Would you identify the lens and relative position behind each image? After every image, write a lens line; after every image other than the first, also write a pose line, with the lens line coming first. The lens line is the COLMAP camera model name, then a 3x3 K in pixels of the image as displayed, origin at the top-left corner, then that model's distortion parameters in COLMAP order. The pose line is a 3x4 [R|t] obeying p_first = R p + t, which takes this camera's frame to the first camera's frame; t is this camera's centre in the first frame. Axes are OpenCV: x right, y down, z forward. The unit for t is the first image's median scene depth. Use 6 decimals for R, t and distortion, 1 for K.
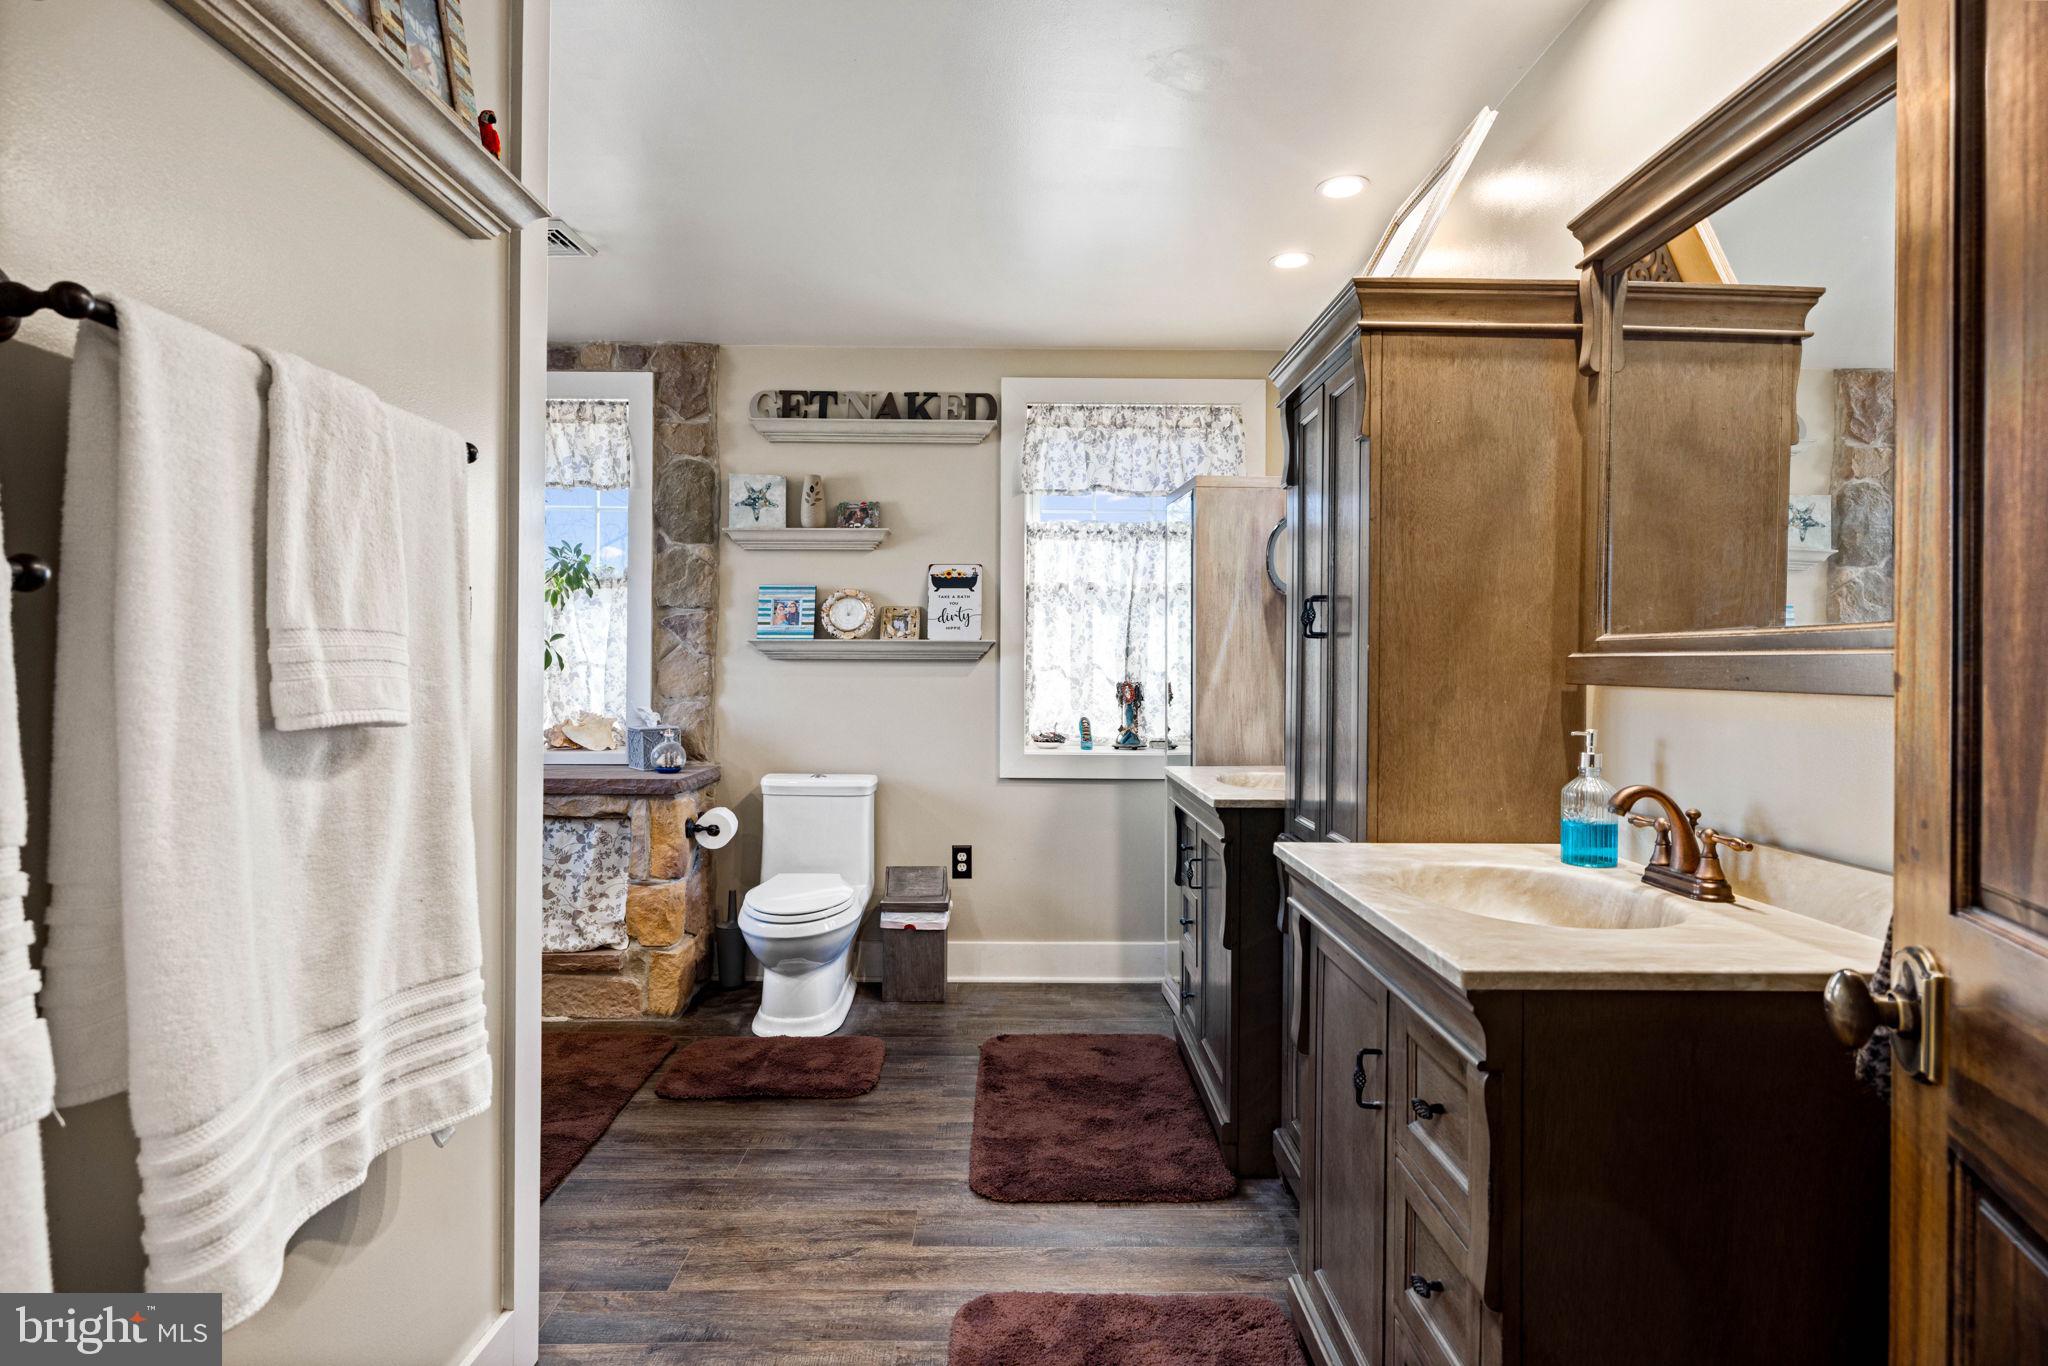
lens RADIAL K [[860.1, 0, 1024.8], [0, 860.1, 673.5], [0, 0, 1]] dist [-0.002494, -0.000149]
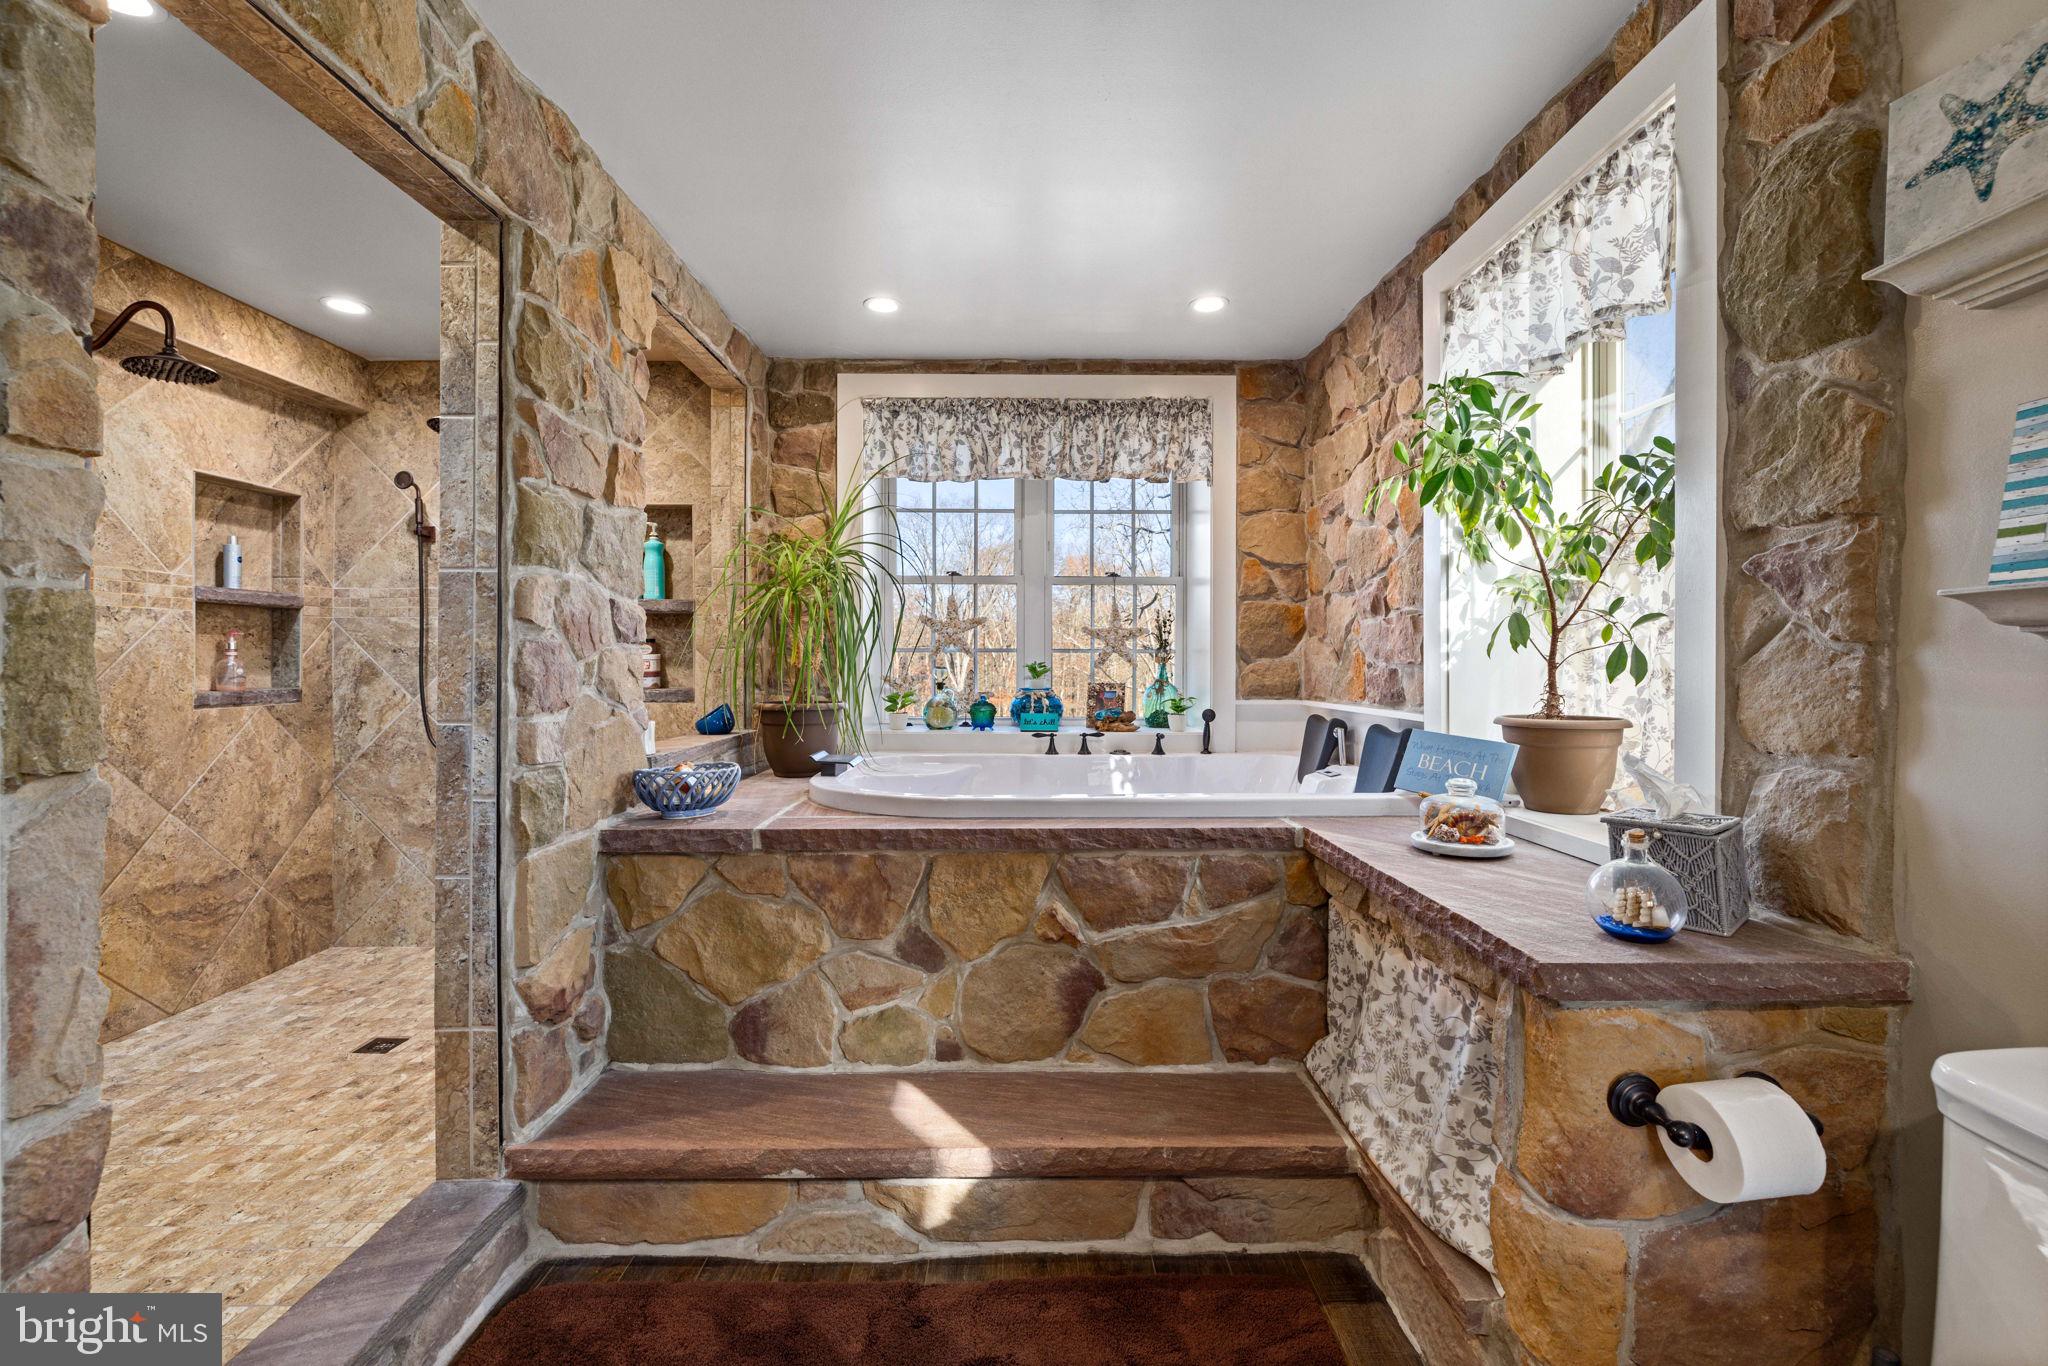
lens RADIAL K [[860.1, 0, 1026.6], [0, 860.1, 670.8], [0, 0, 1]] dist [-0.002494, -0.000149]
pose [[-0.003951, -0.004898, -0.999980, -0.007142], [-0.007509, 0.999960, -0.004868, -0.005994], [0.999964, 0.007490, -0.003988, 0.655137]]
